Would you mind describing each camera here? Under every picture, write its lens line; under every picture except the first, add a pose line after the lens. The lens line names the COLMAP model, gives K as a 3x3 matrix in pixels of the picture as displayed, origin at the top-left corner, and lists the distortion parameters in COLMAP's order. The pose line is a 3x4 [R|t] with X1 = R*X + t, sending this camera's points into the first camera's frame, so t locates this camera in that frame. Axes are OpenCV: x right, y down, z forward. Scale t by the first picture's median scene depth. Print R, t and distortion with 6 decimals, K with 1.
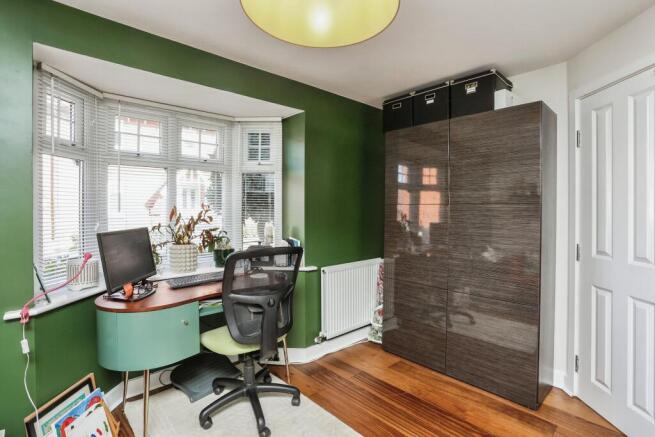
lens RADIAL K [[326.4, 0, 325.9], [0, 326.4, 211.7], [0, 0, 1]] dist [-0.002297, 0.000005]
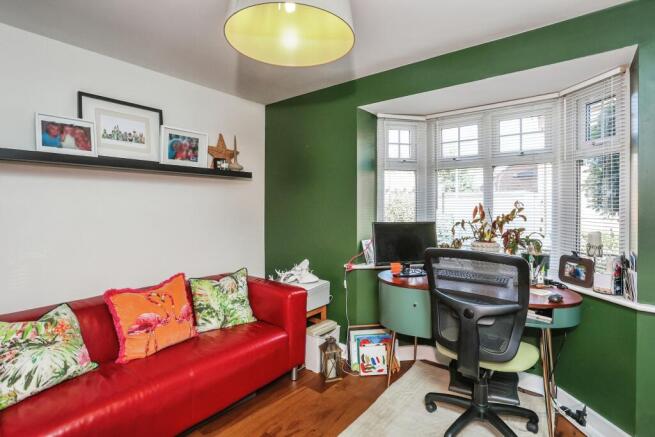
lens RADIAL K [[326.4, 0, 325.9], [0, 326.4, 211.7], [0, 0, 1]] dist [-0.002297, 0.000005]
pose [[0.152405, -0.000444, -0.988318, 0.481812], [-0.009853, 0.999950, -0.001969, 0.016107], [0.988269, 0.010038, 0.152393, 0.384557]]
